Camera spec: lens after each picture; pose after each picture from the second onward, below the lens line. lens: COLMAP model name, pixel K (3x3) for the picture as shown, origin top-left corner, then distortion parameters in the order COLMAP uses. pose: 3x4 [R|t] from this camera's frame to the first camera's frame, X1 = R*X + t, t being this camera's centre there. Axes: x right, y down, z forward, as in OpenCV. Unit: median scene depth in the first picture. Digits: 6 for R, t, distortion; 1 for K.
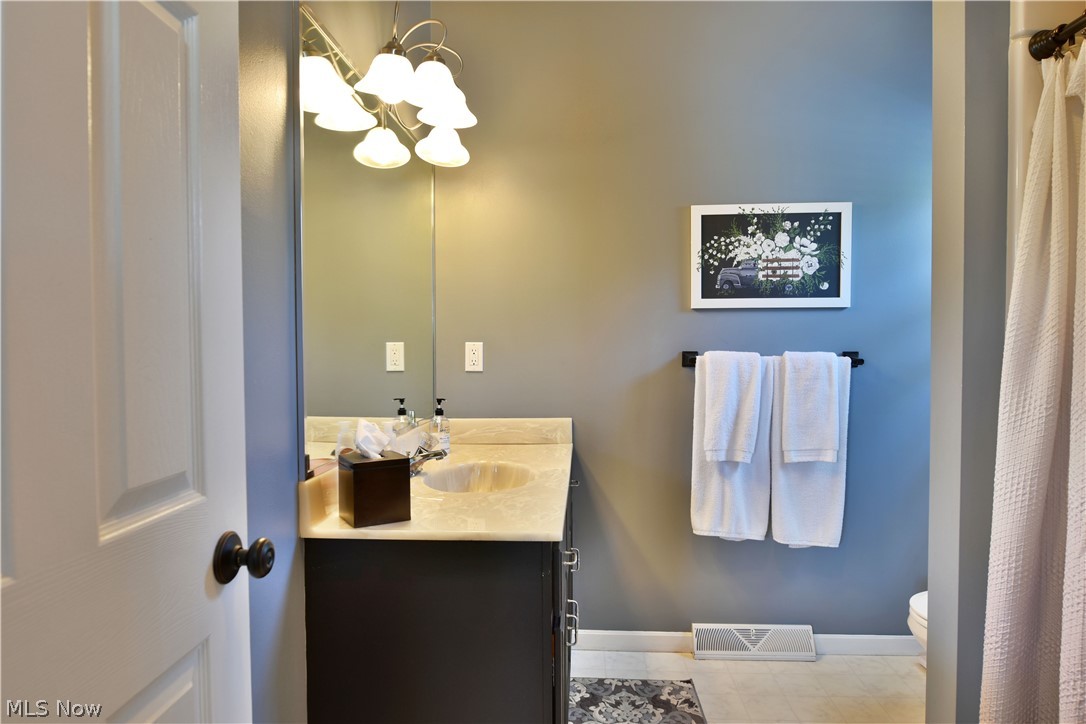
lens RADIAL K [[661.6, 0, 542.9], [0, 661.6, 367.4], [0, 0, 1]] dist [-0.011877, -0.006198]
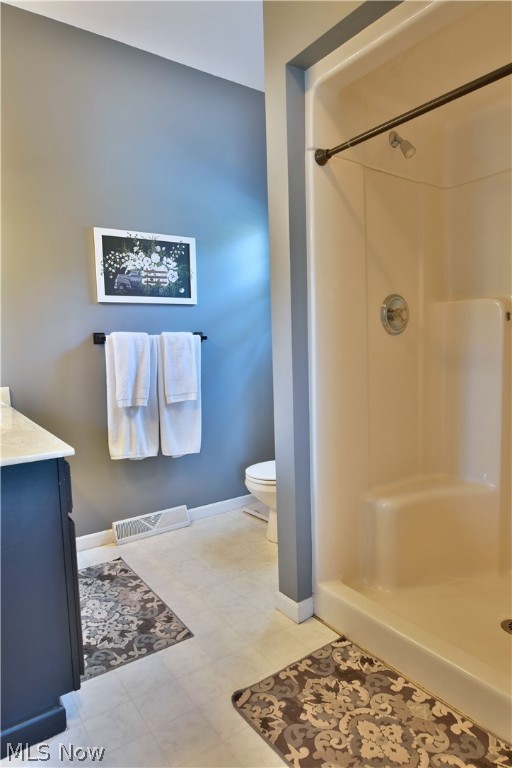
lens RADIAL K [[467.9, 0, 257.4], [0, 467.9, 385.2], [0, 0, 1]] dist [-0.011877, -0.006198]
pose [[0.783871, -0.074398, 0.616450, -0.137757], [0.045826, 0.997020, 0.062055, 0.041798], [-0.619230, -0.020393, 0.784945, 0.009512]]
